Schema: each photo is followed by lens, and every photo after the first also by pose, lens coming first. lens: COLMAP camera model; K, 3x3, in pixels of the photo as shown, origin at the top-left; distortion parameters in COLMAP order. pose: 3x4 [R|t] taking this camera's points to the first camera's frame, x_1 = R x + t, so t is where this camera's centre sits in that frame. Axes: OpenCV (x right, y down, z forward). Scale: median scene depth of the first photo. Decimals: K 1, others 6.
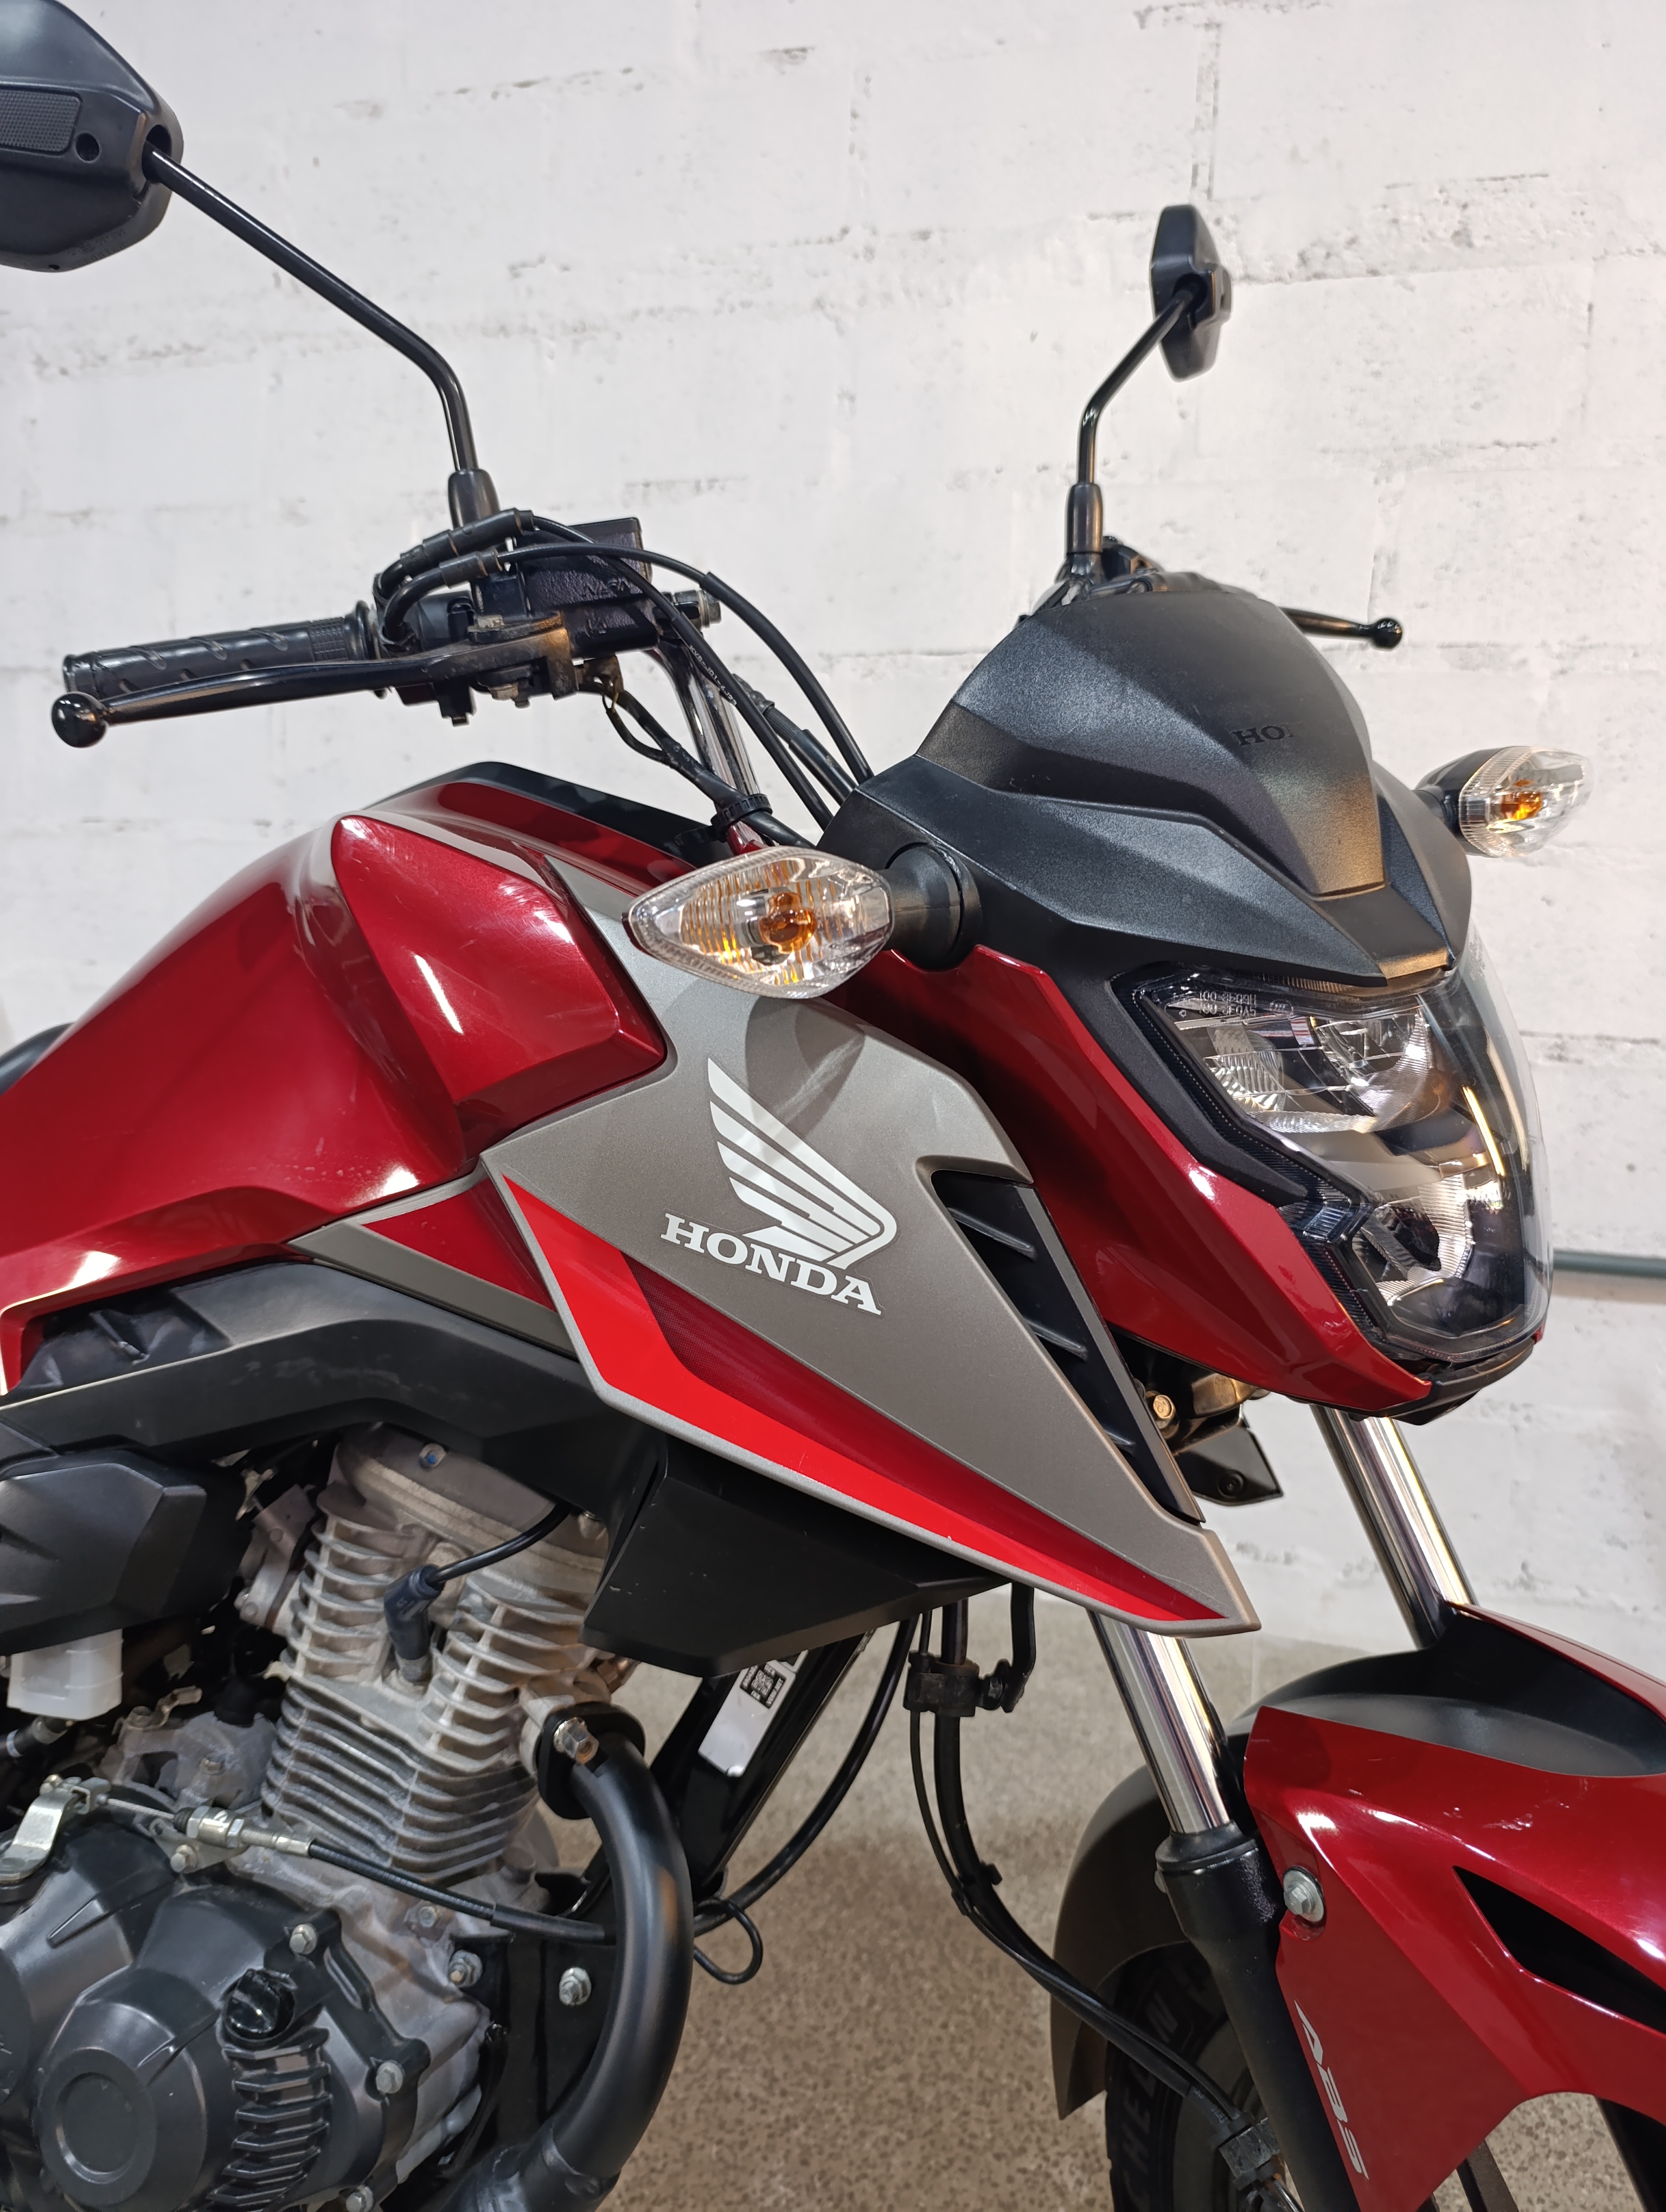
lens RADIAL K [[1549.5, 0, 829.0], [0, 1549.5, 1106.9], [0, 0, 1]] dist [0.002098, -0.023151]
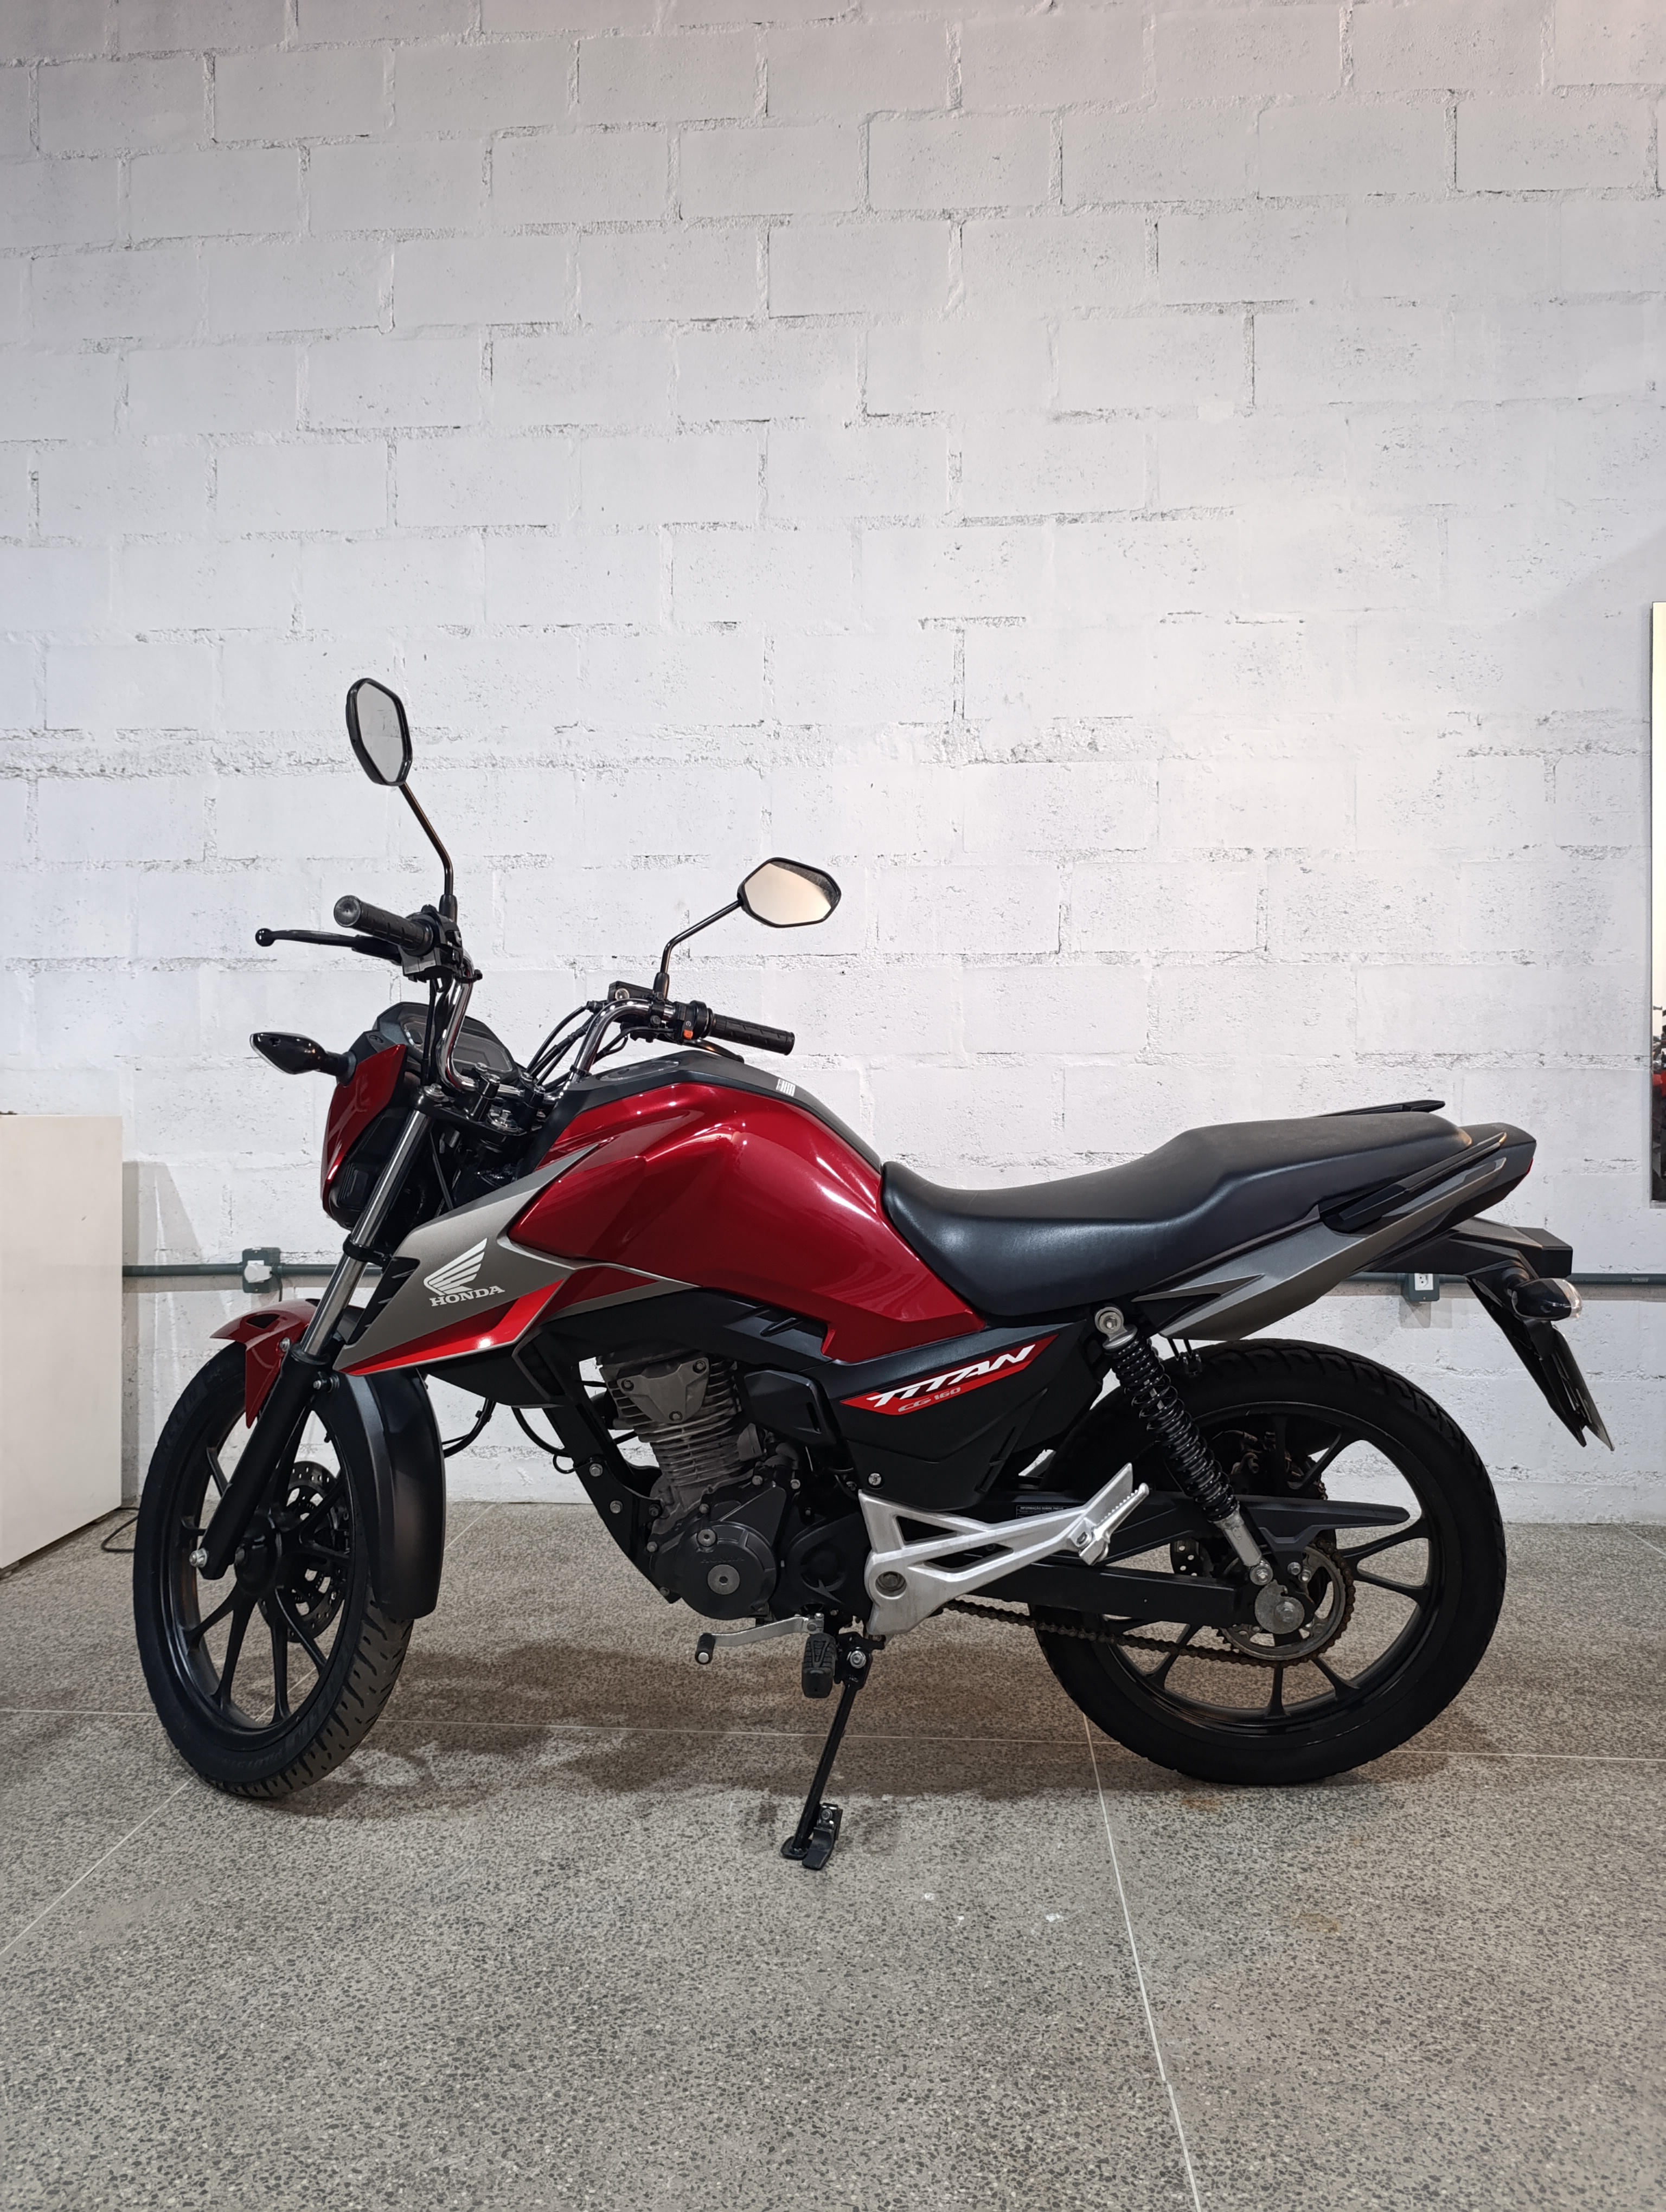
lens RADIAL K [[1549.5, 0, 831.5], [0, 1549.5, 1099.9], [0, 0, 1]] dist [0.002098, -0.023151]
pose [[0.975845, -0.032826, 0.215983, -0.332740], [0.059282, 0.991340, -0.117178, 0.082467], [-0.210267, 0.127151, 0.969340, -0.734339]]
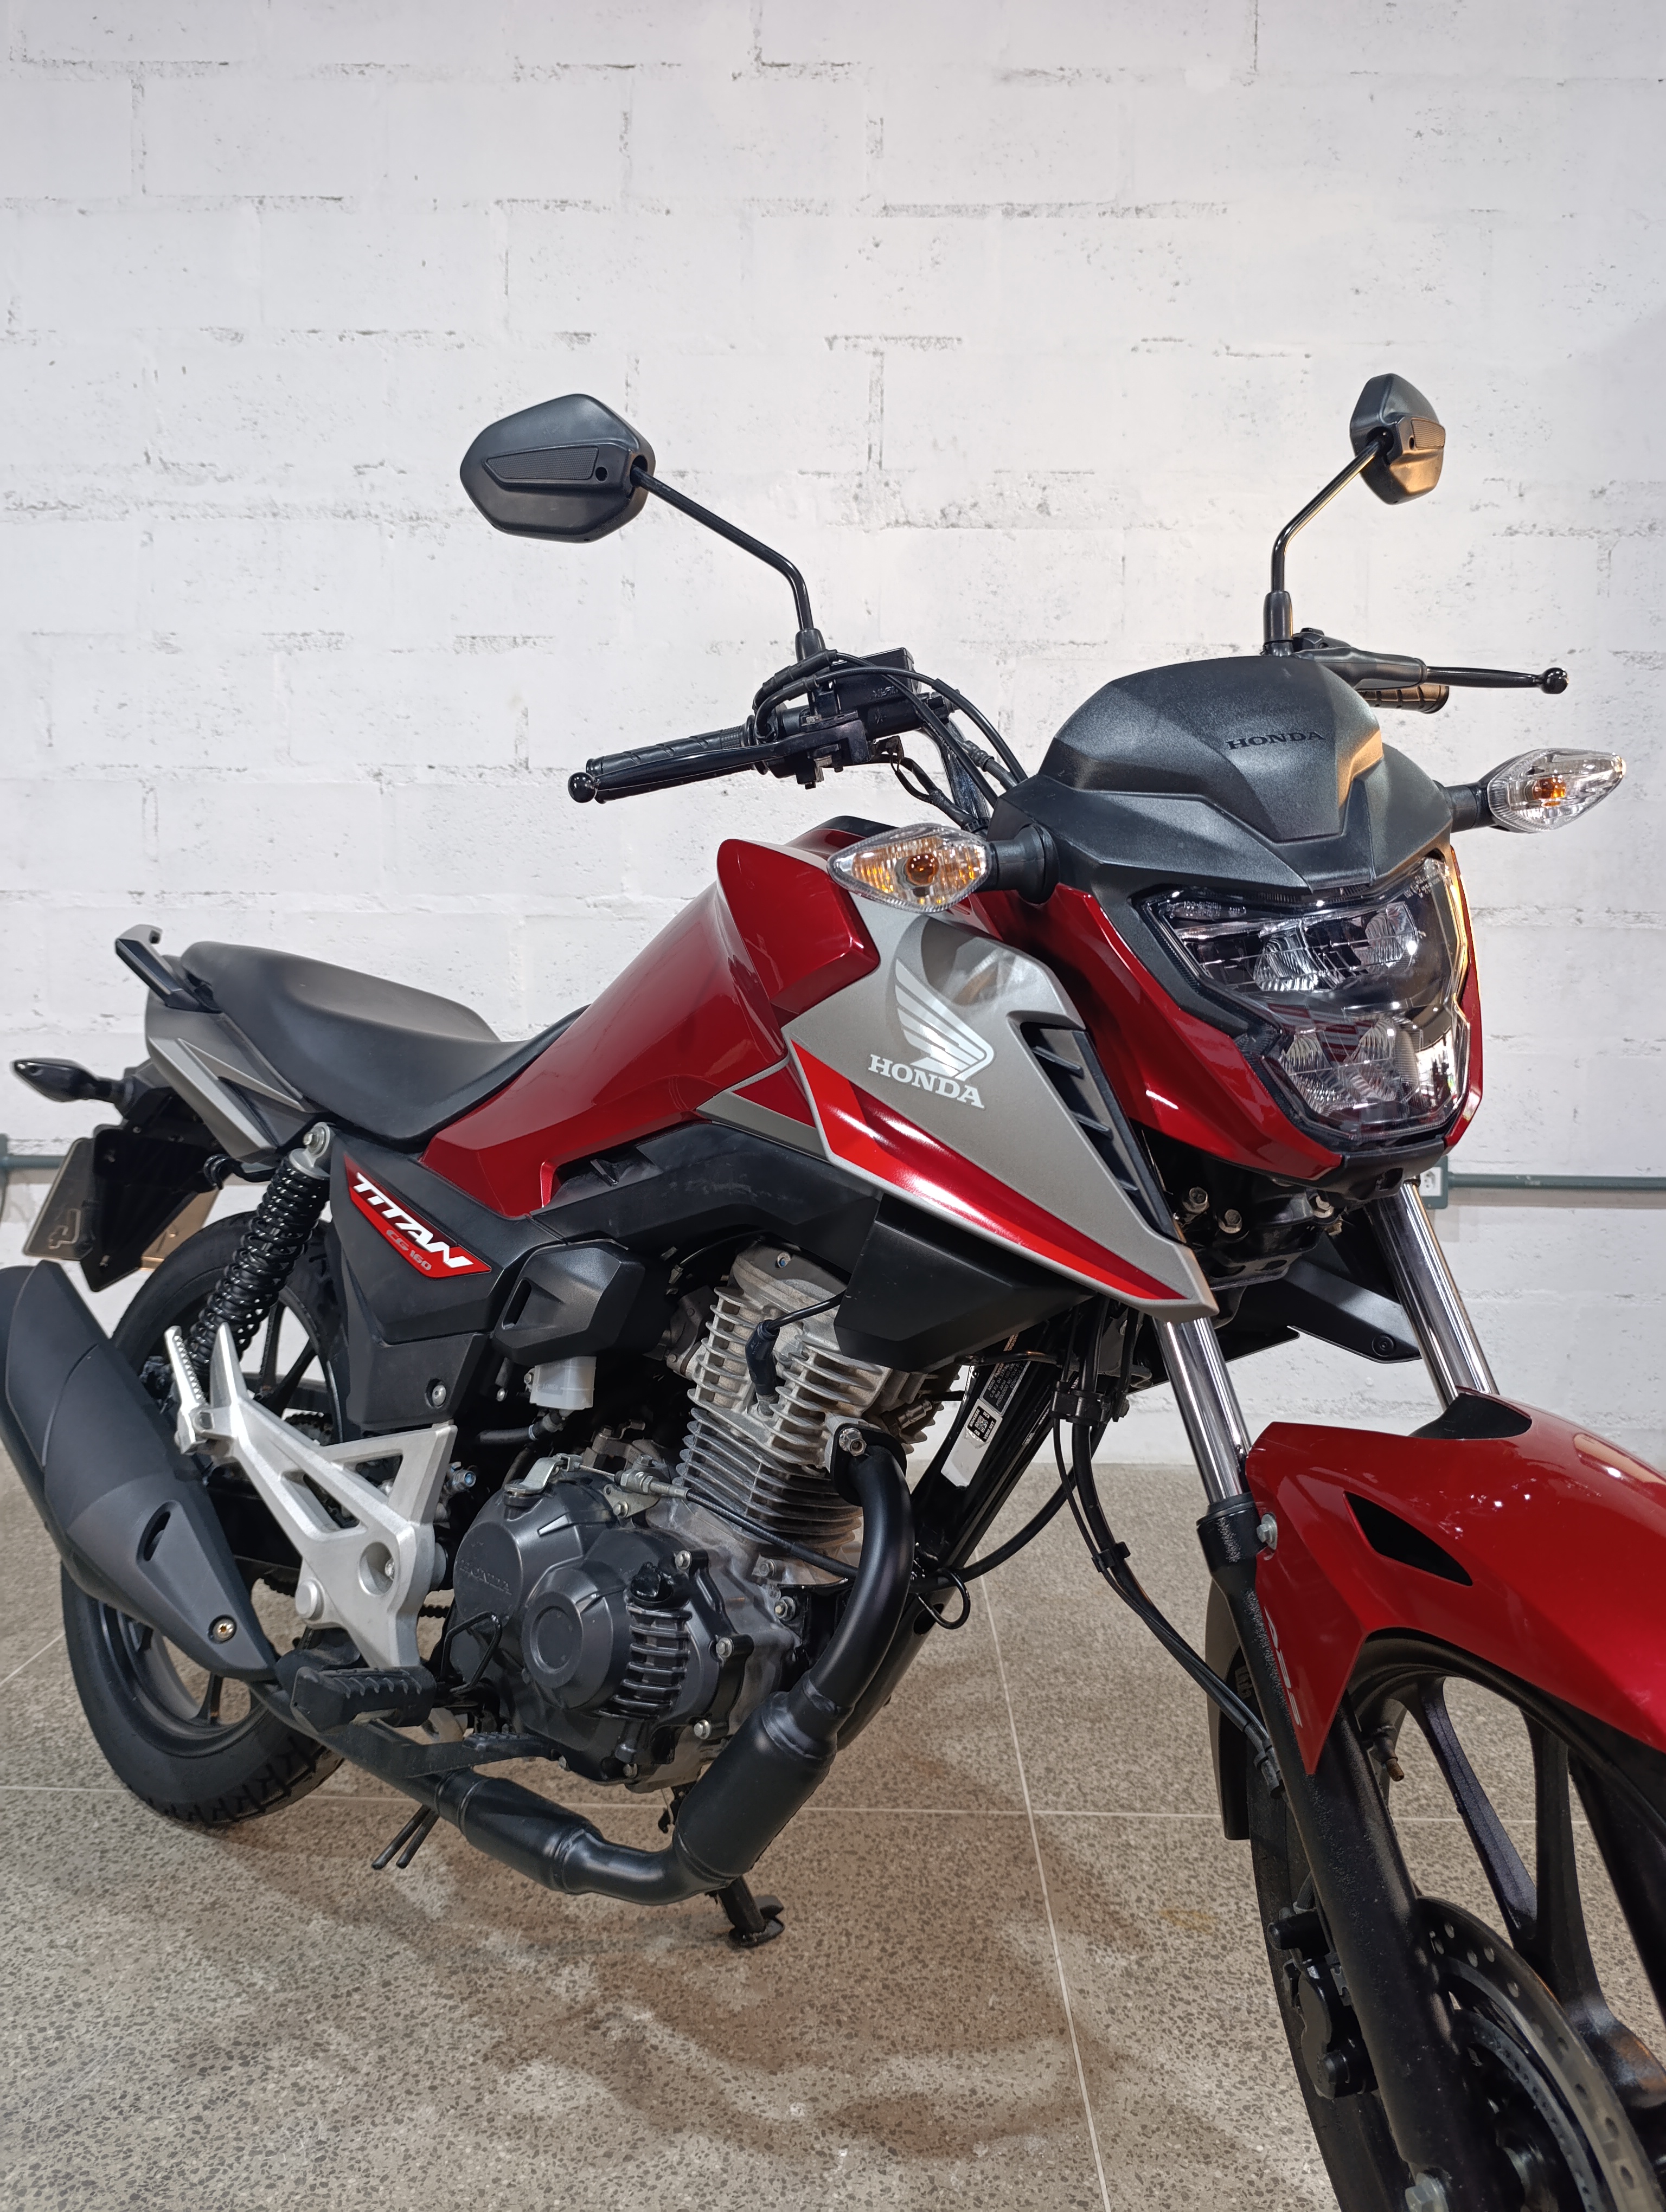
lens RADIAL K [[1549.5, 0, 837.2], [0, 1549.5, 1104.0], [0, 0, 1]] dist [0.002098, -0.023151]
pose [[0.961957, -0.038710, 0.270445, -0.216970], [0.053012, 0.997544, -0.045781, 0.082154], [-0.268009, 0.058376, 0.961646, -0.375530]]
